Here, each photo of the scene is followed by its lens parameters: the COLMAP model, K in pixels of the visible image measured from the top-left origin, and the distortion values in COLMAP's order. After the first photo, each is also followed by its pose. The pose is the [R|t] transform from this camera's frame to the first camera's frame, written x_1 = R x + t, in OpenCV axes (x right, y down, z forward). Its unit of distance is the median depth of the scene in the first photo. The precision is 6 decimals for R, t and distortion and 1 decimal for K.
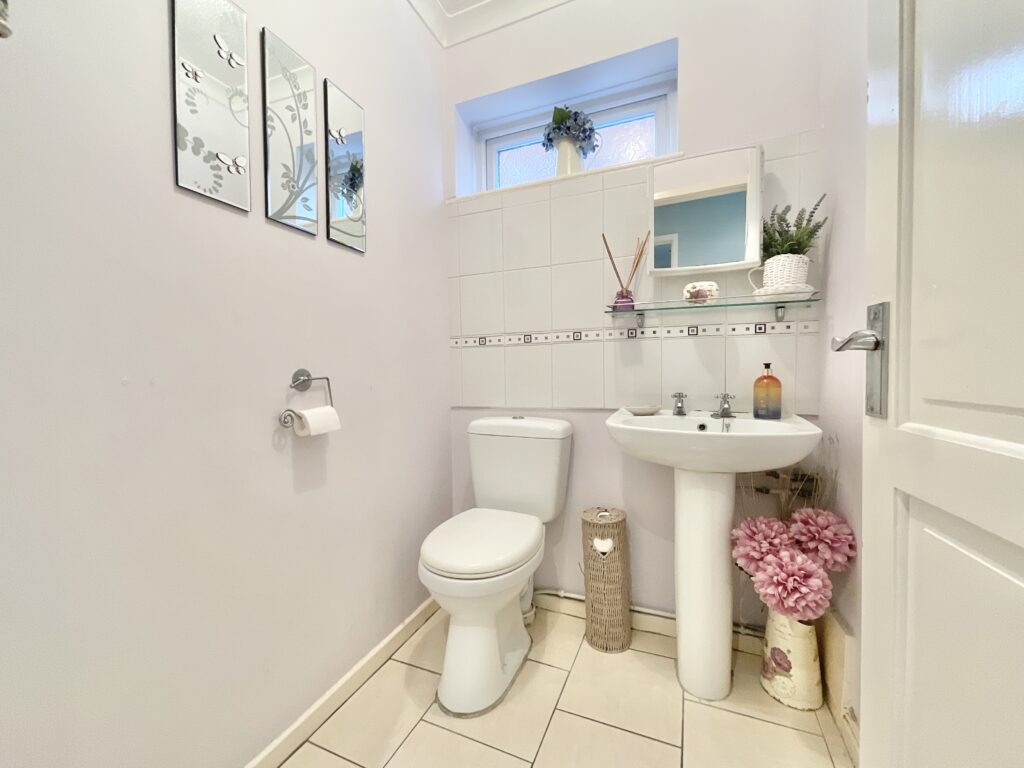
lens RADIAL K [[413.3, 0, 512.3], [0, 413.3, 383.0], [0, 0, 1]] dist [0.000024, 0.000077]
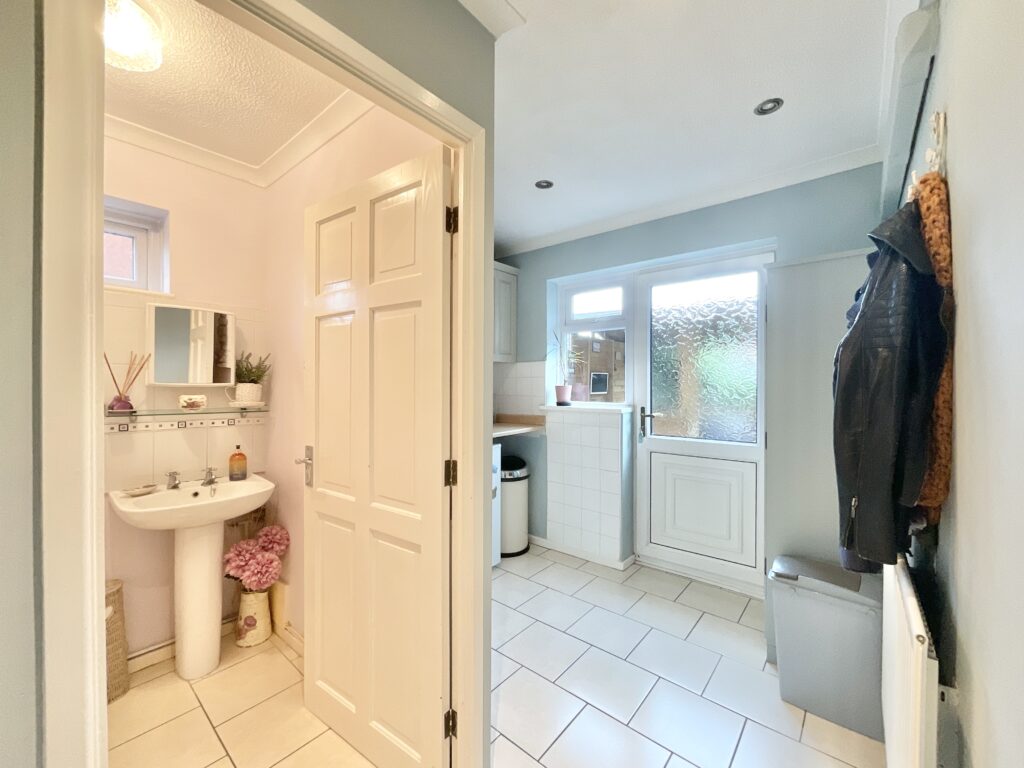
lens RADIAL K [[413.3, 0, 512.3], [0, 413.3, 383.0], [0, 0, 1]] dist [0.000024, 0.000077]
pose [[0.290373, 0.011332, 0.956846, -0.679146], [0.019910, 0.999642, -0.017880, -0.262455], [-0.956706, 0.024243, 0.290043, -0.552248]]
